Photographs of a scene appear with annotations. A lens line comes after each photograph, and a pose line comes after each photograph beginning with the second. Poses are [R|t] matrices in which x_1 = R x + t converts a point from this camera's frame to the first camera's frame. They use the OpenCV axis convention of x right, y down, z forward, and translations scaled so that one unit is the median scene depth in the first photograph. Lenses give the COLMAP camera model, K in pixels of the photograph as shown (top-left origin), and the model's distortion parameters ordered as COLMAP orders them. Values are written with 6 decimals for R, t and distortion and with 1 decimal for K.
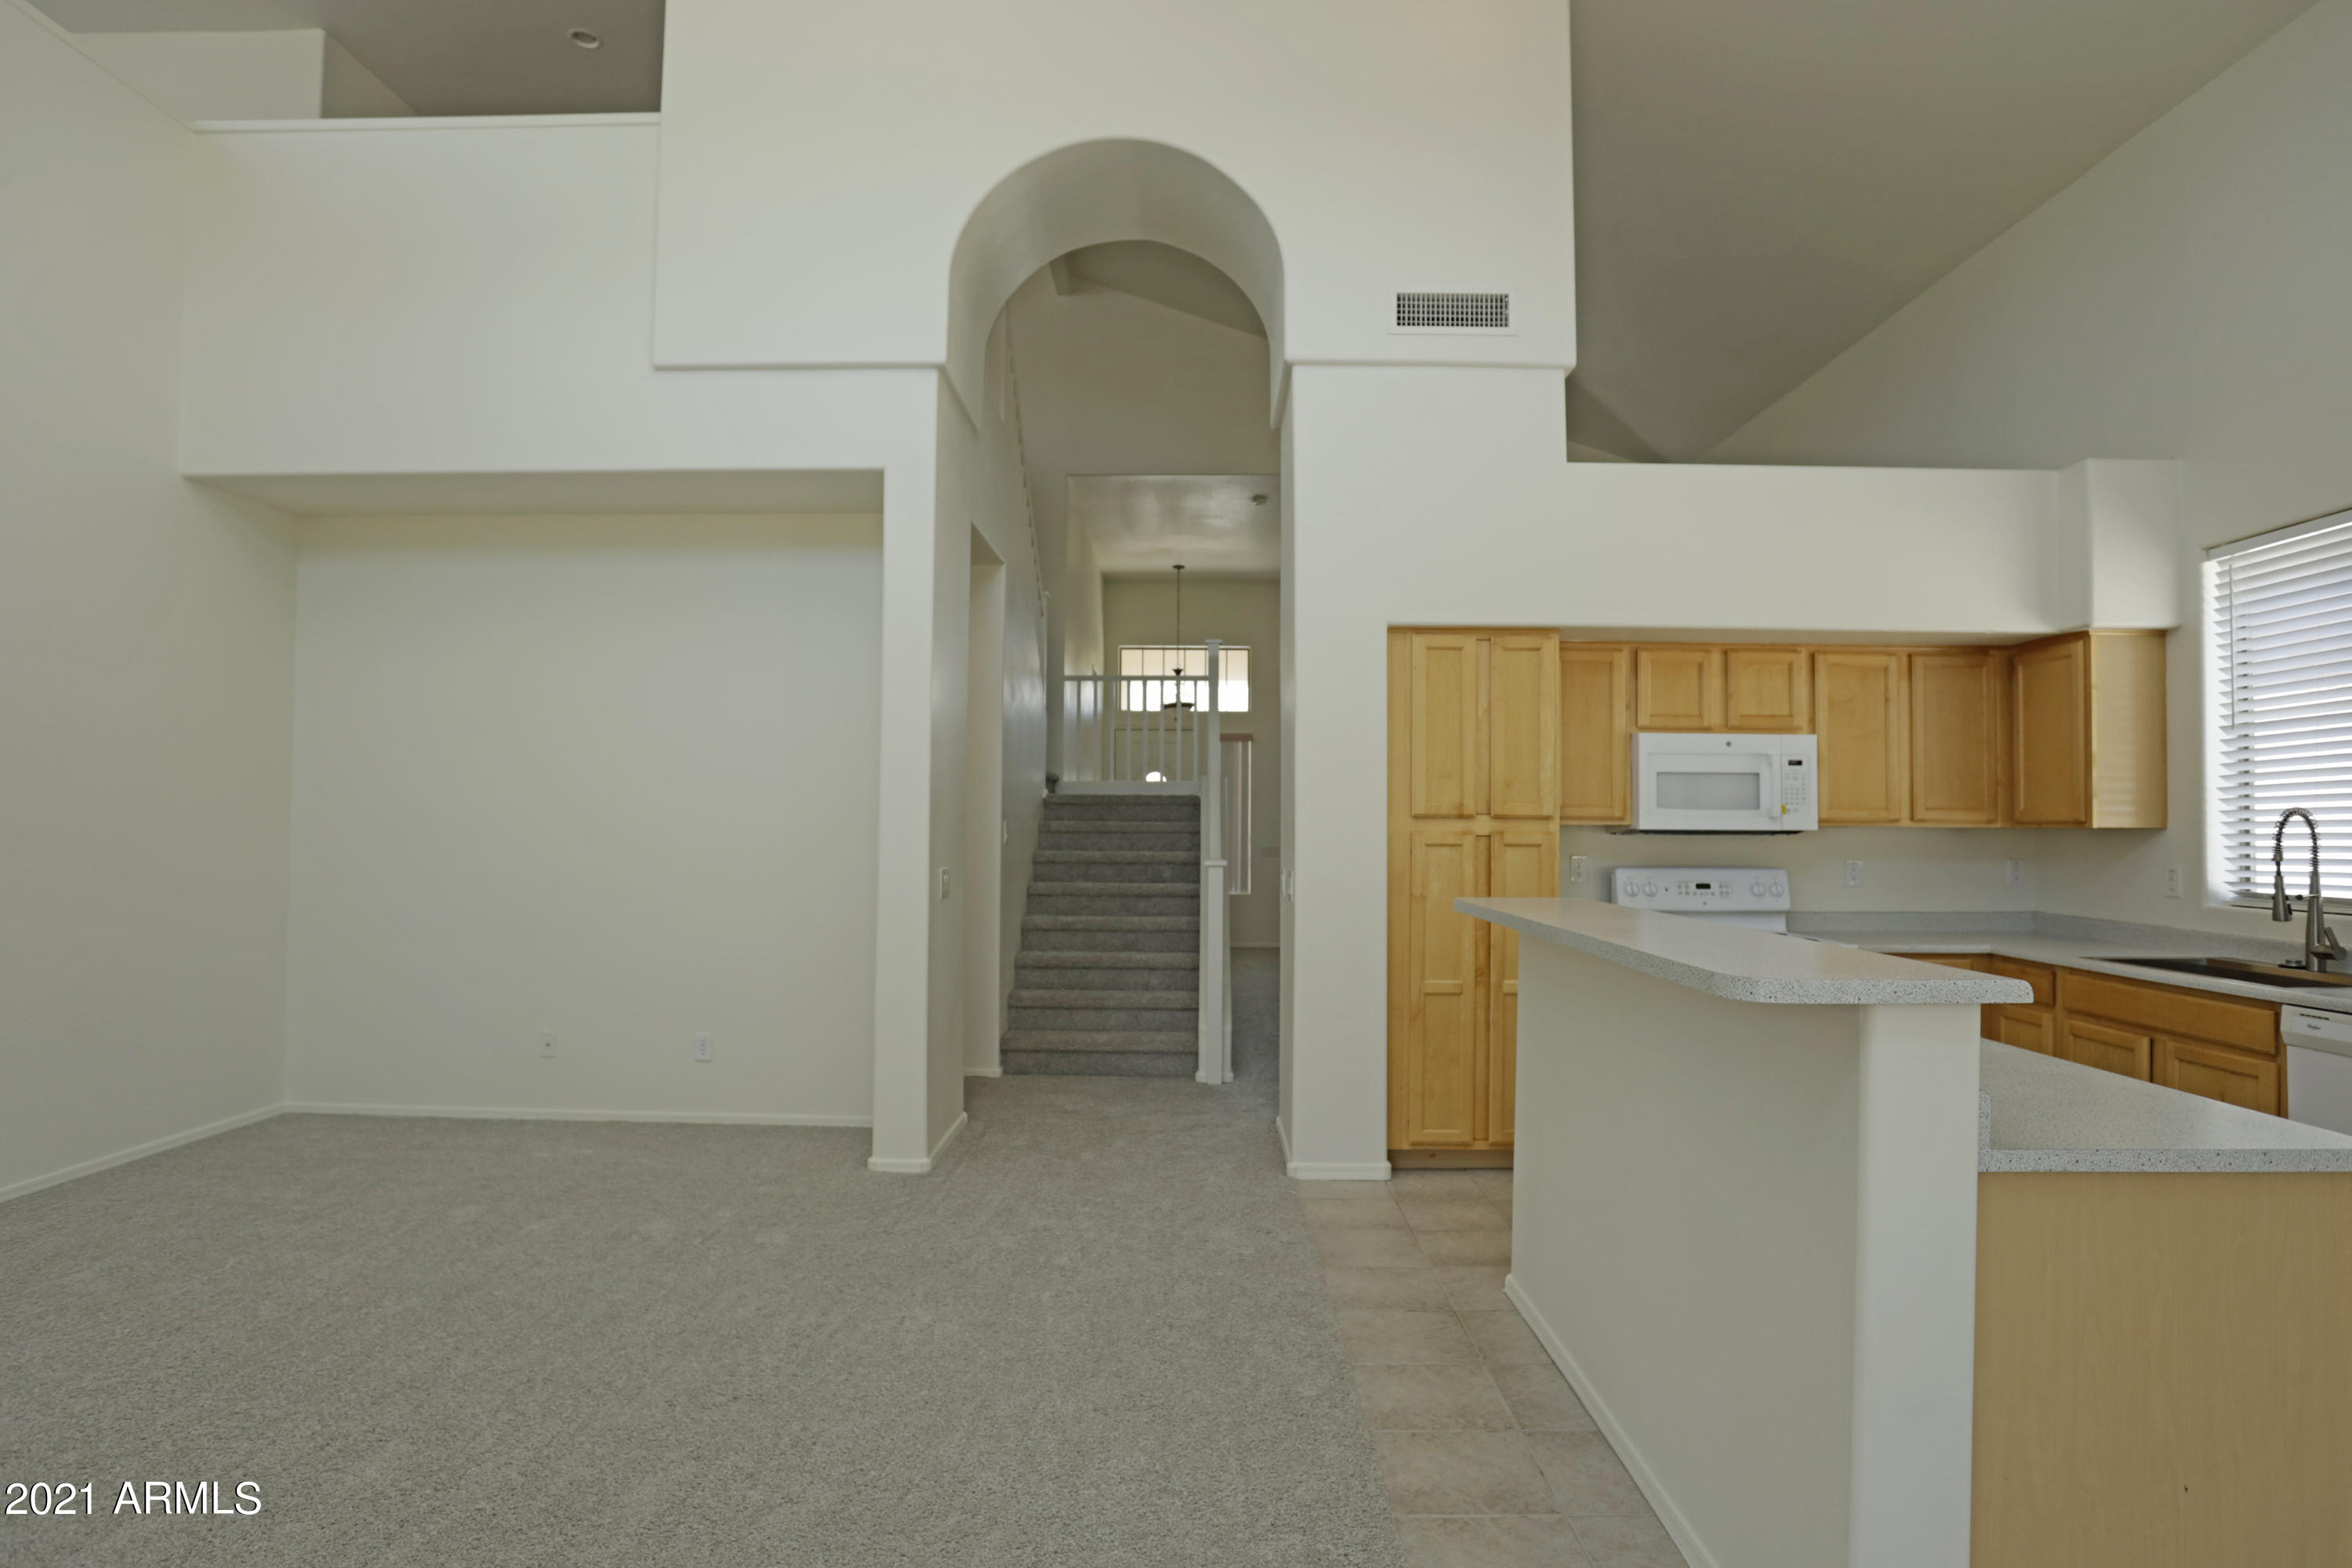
lens RADIAL K [[1208.6, 0, 1169.6], [0, 1208.6, 796.5], [0, 0, 1]] dist [-0.082403, 0.042198]
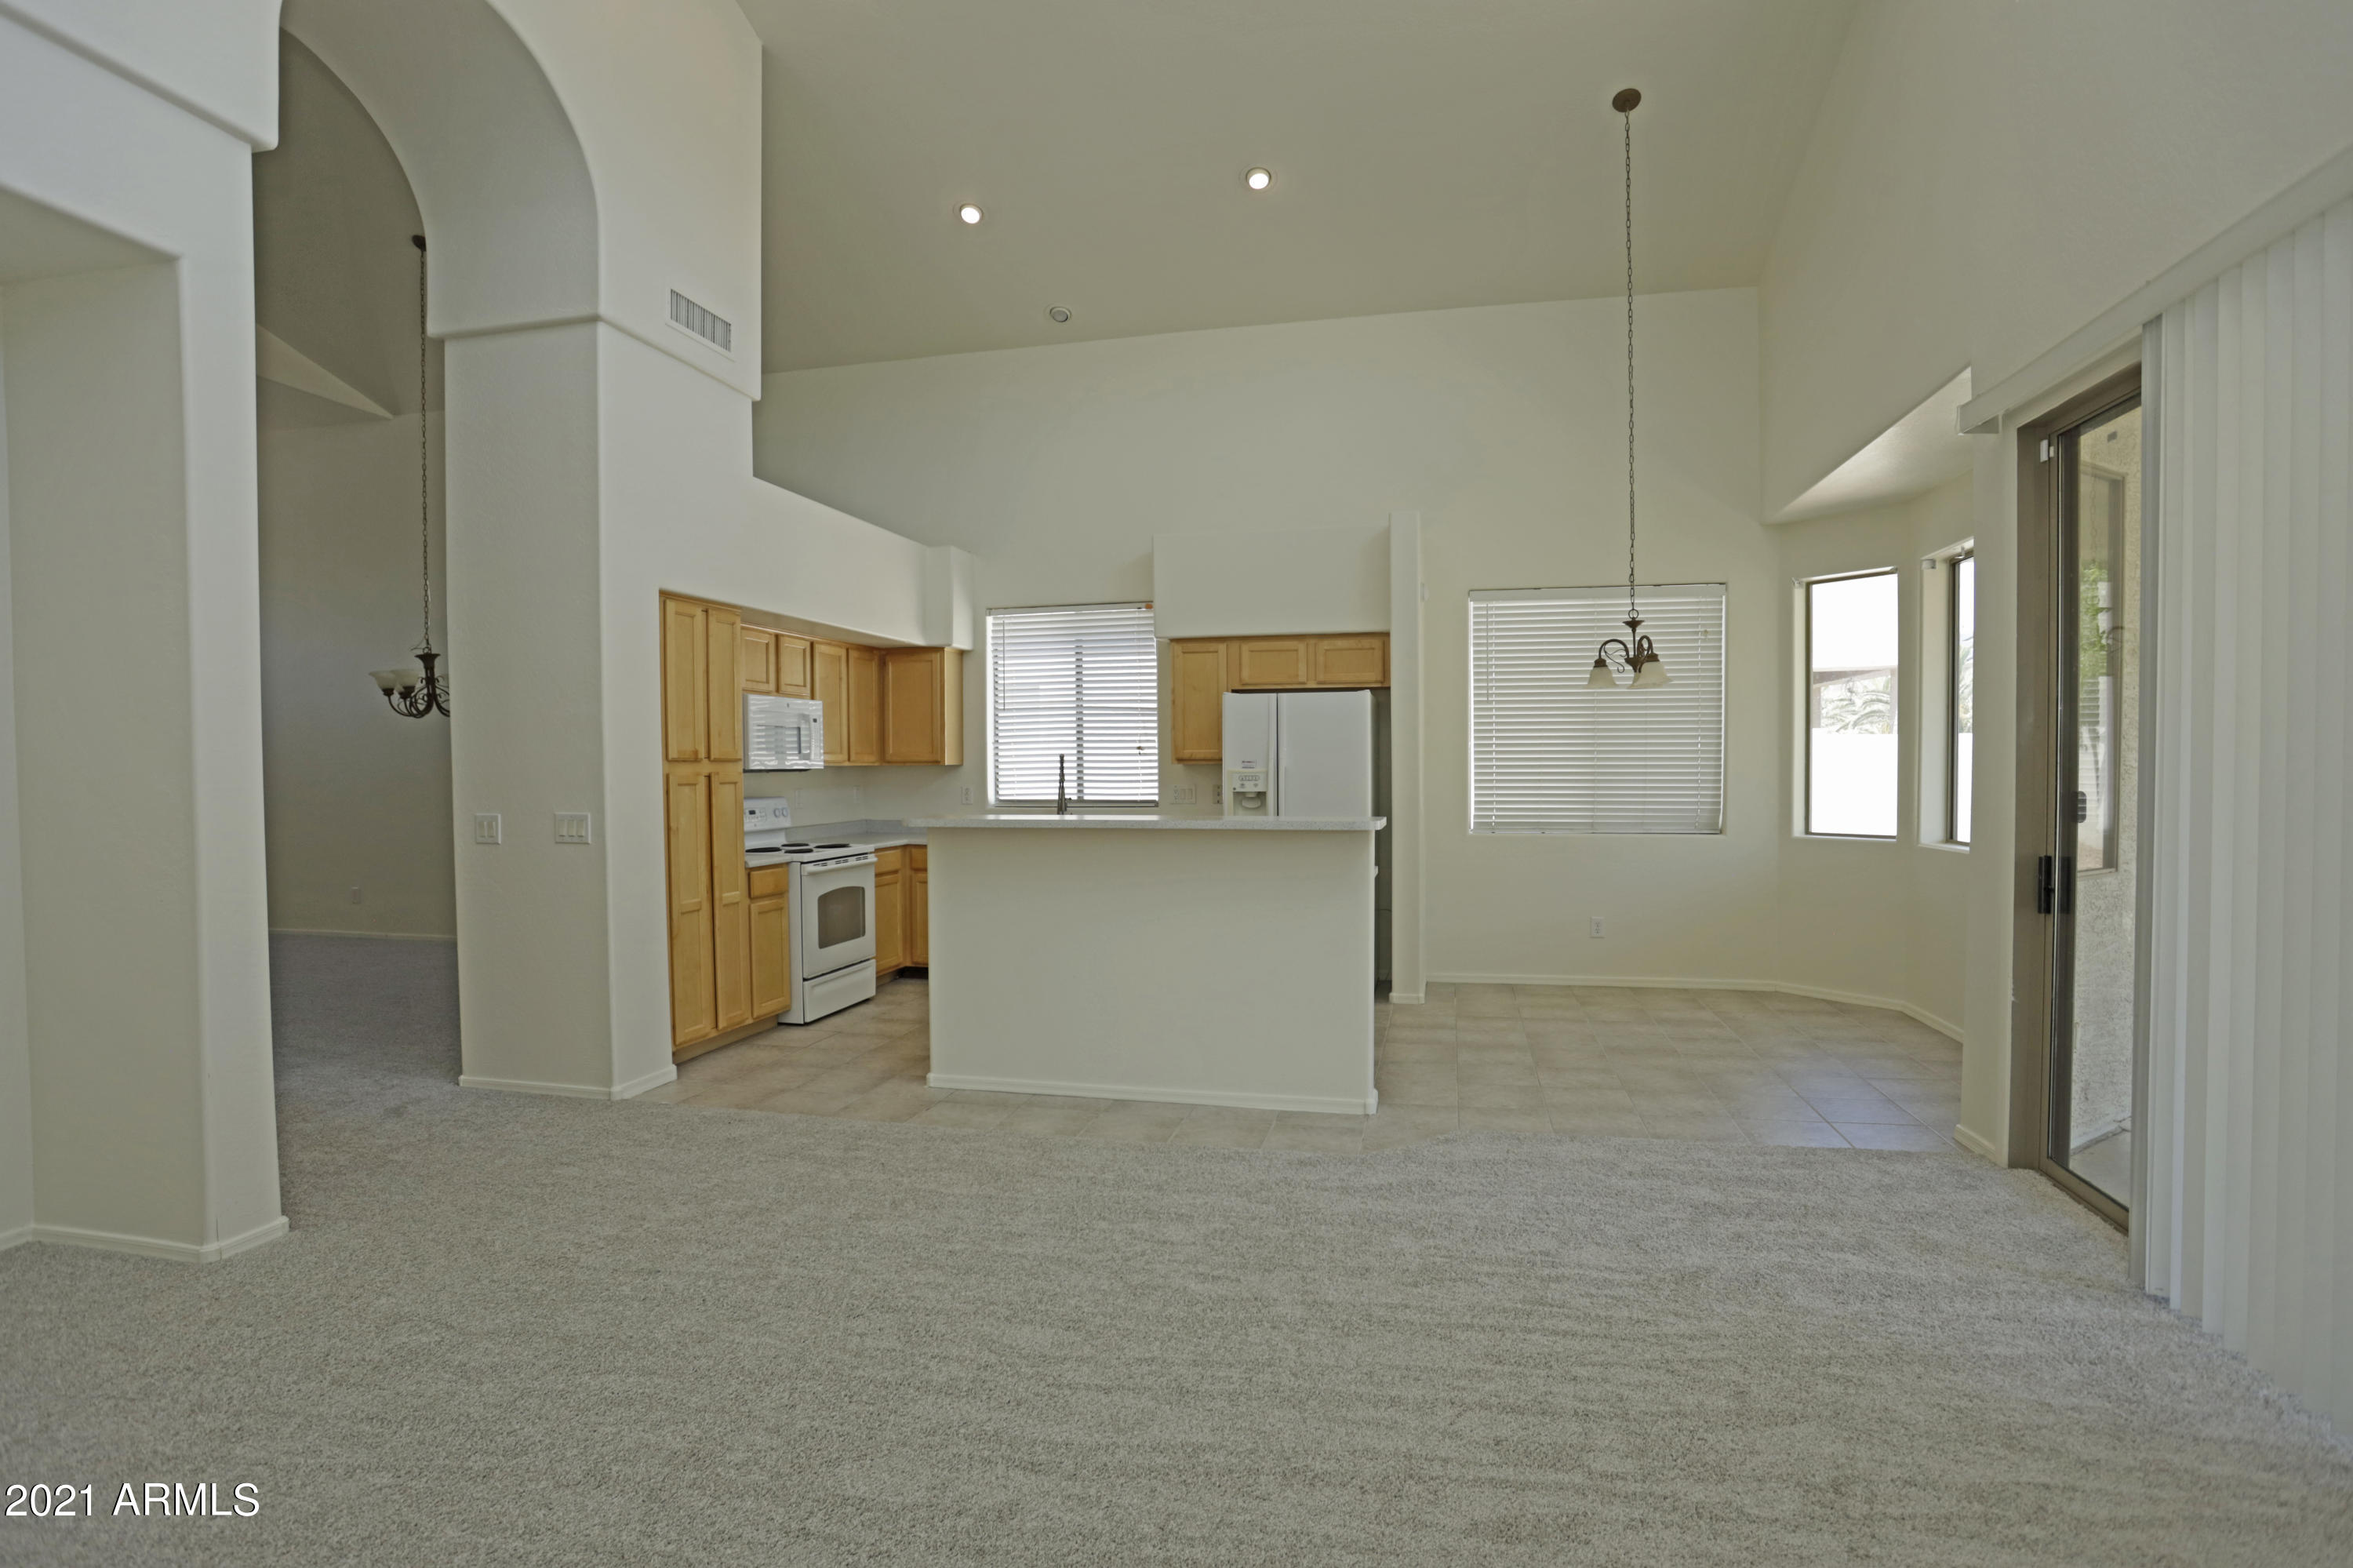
lens RADIAL K [[1209.2, 0, 1170.1], [0, 1209.2, 796.5], [0, 0, 1]] dist [-0.082403, 0.042198]
pose [[0.199646, -0.034616, 0.979257, -0.806456], [-0.017456, 0.999092, 0.038876, -0.000895], [-0.979713, -0.024855, 0.198860, 0.314701]]
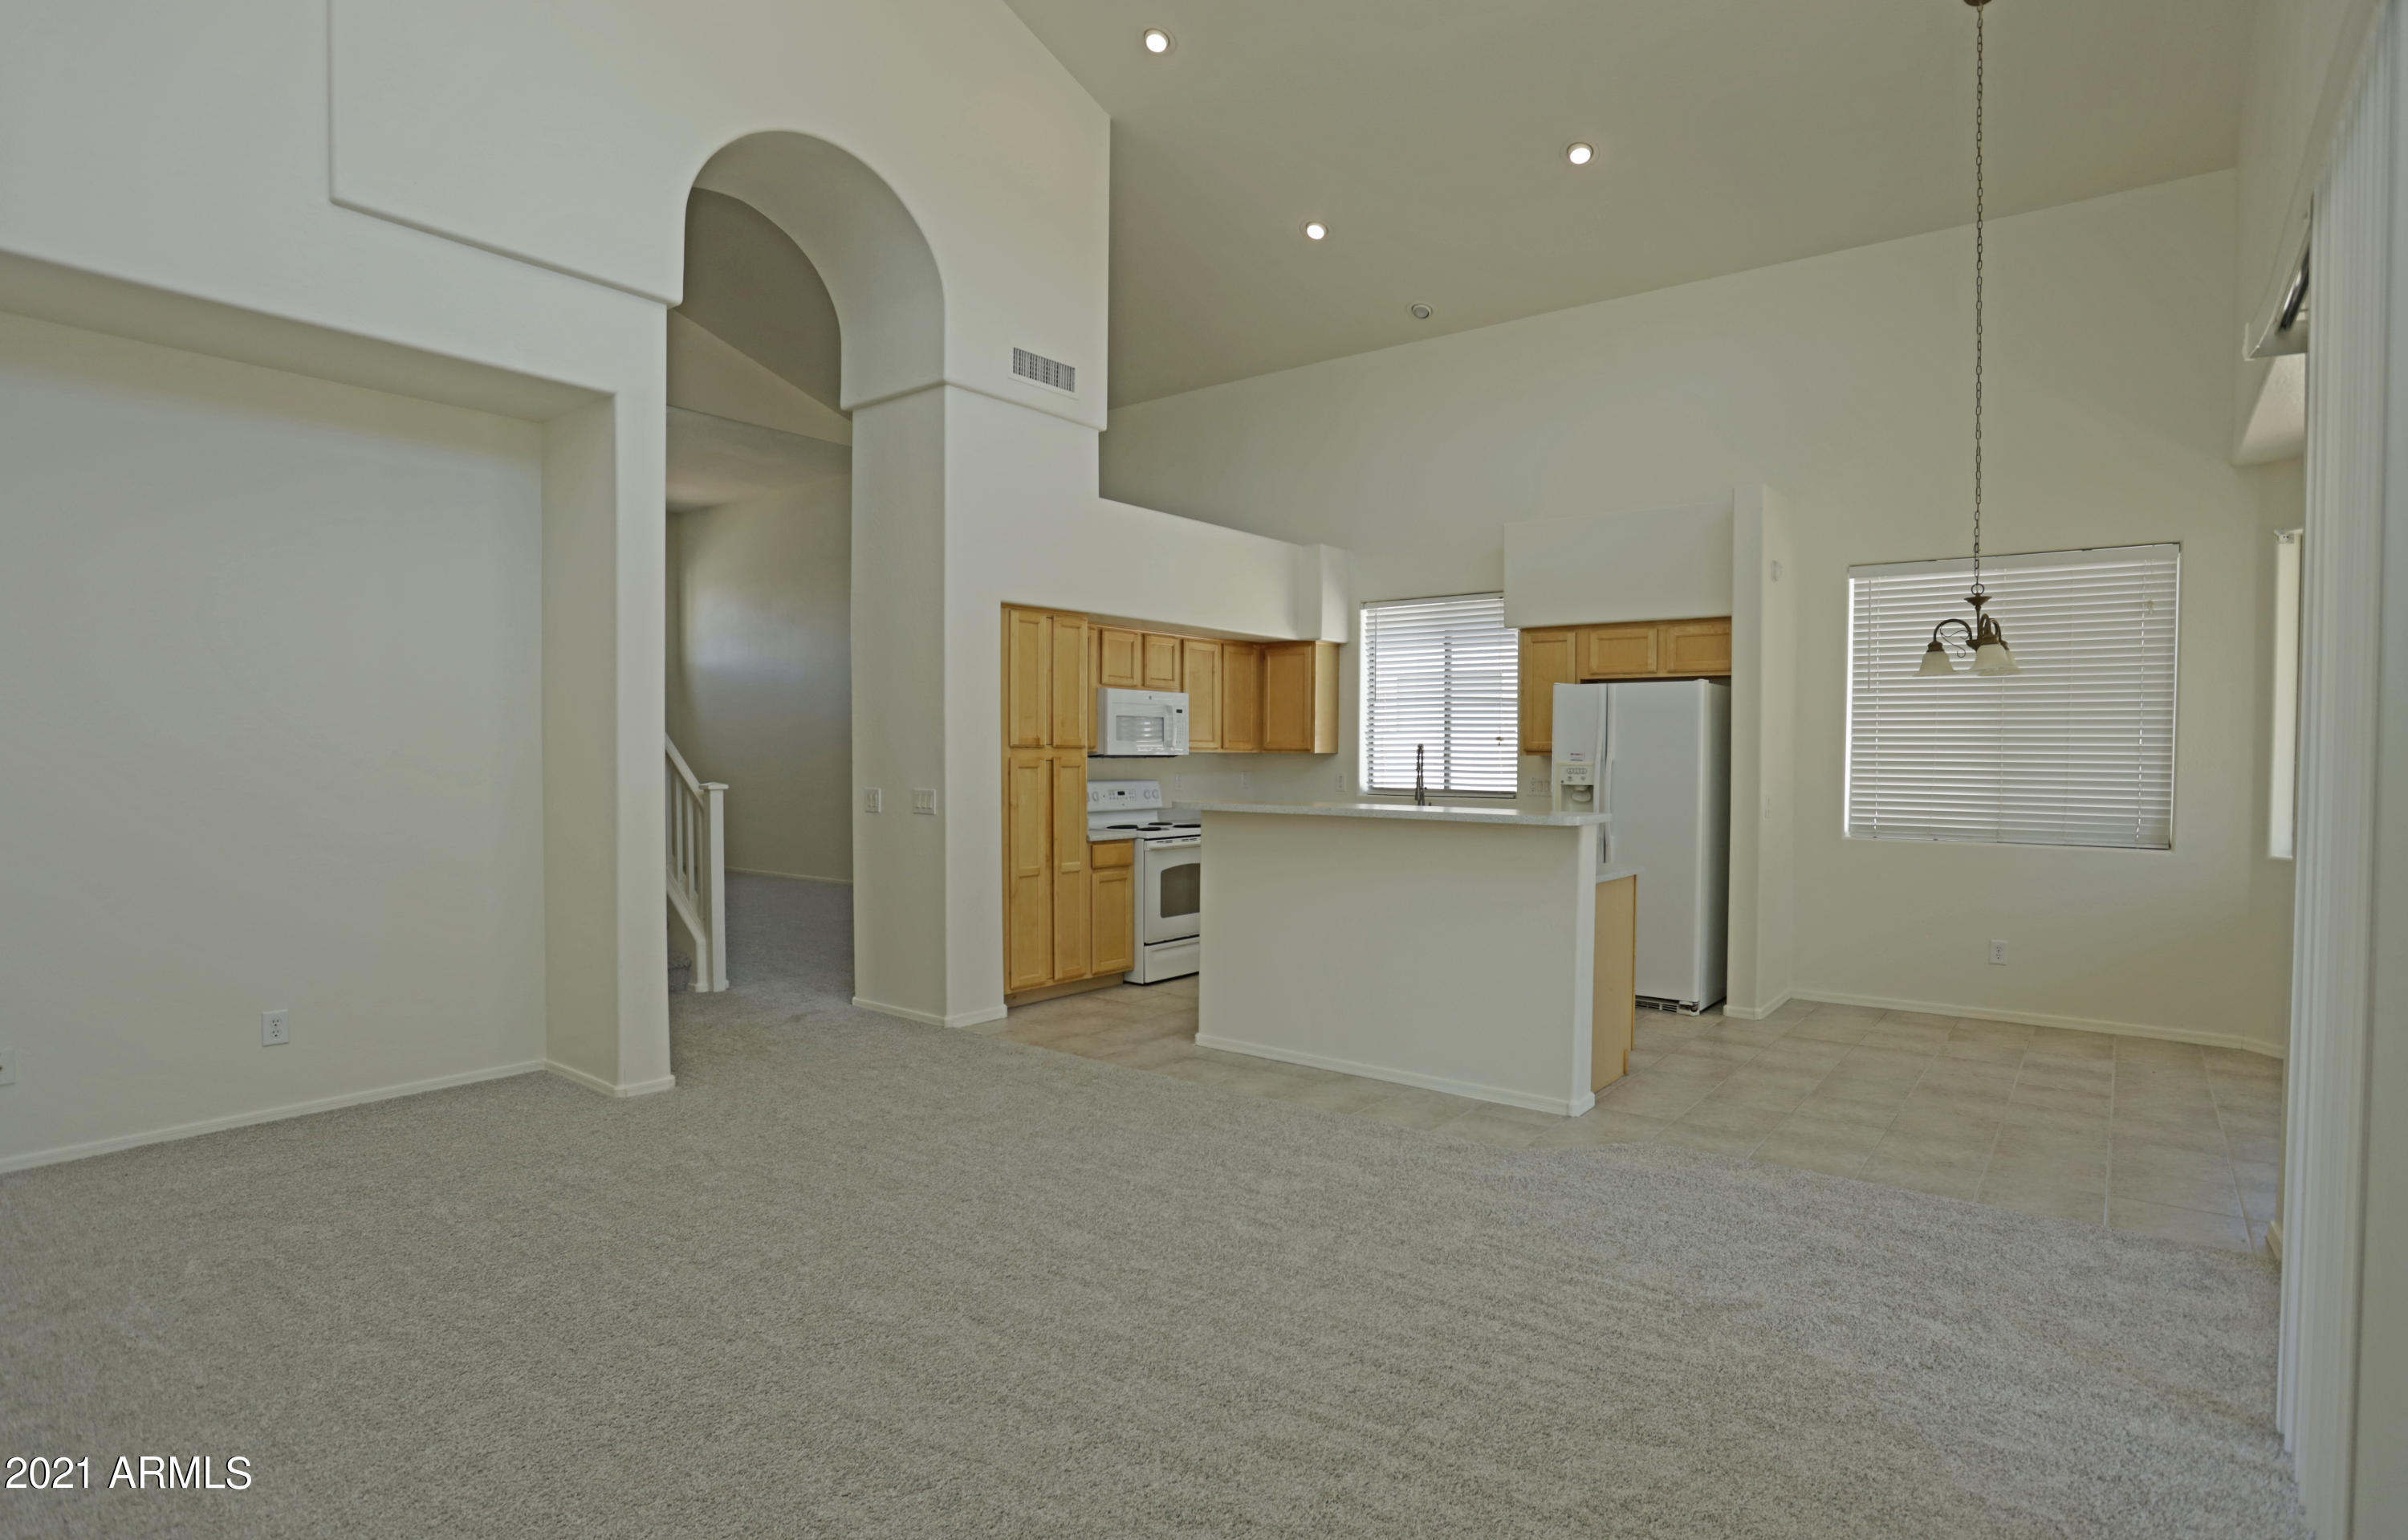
lens RADIAL K [[1249.6, 0, 1216.0], [0, 1249.6, 782.9], [0, 0, 1]] dist [-0.088187, 0.044290]
pose [[0.593222, -0.024477, 0.804667, -0.778570], [-0.021871, 0.998679, 0.046503, -0.012243], [-0.804742, -0.045186, 0.591902, -0.003573]]
